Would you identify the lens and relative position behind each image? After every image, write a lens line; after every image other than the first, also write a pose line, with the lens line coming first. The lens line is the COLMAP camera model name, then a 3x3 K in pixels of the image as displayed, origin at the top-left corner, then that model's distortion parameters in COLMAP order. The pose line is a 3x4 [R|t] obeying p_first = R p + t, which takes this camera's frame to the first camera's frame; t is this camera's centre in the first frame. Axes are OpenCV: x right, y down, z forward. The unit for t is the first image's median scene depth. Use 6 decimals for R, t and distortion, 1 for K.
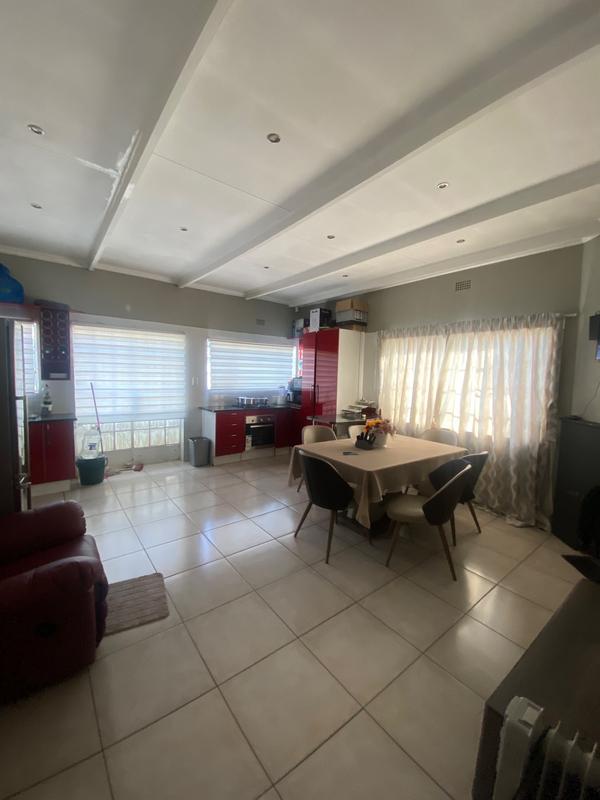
lens RADIAL K [[323.4, 0, 299.7], [0, 323.4, 398.5], [0, 0, 1]] dist [0.016012, -0.018651]
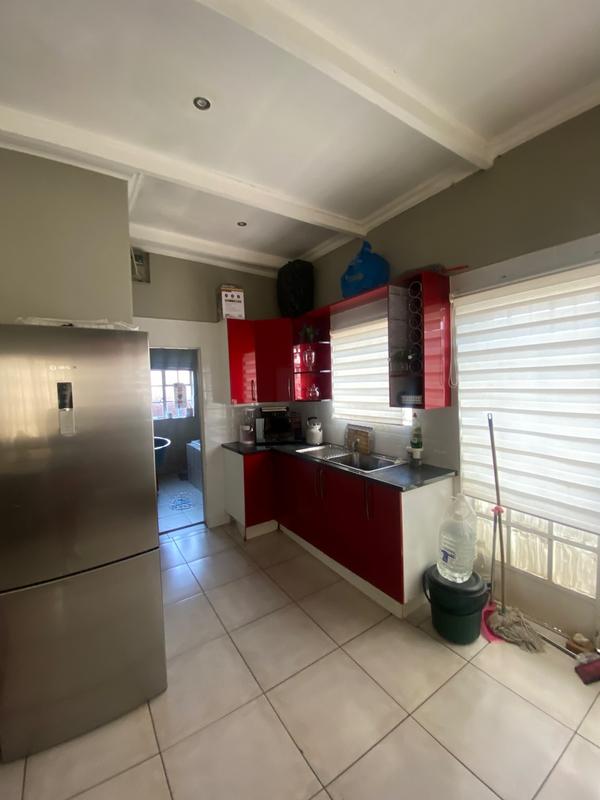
lens RADIAL K [[323.4, 0, 299.7], [0, 323.4, 398.5], [0, 0, 1]] dist [0.016012, -0.018651]
pose [[-0.087291, 0.038804, -0.995427, -0.082900], [-0.045692, 0.998033, 0.042913, -0.040882], [0.995134, 0.049229, -0.085347, 0.395895]]
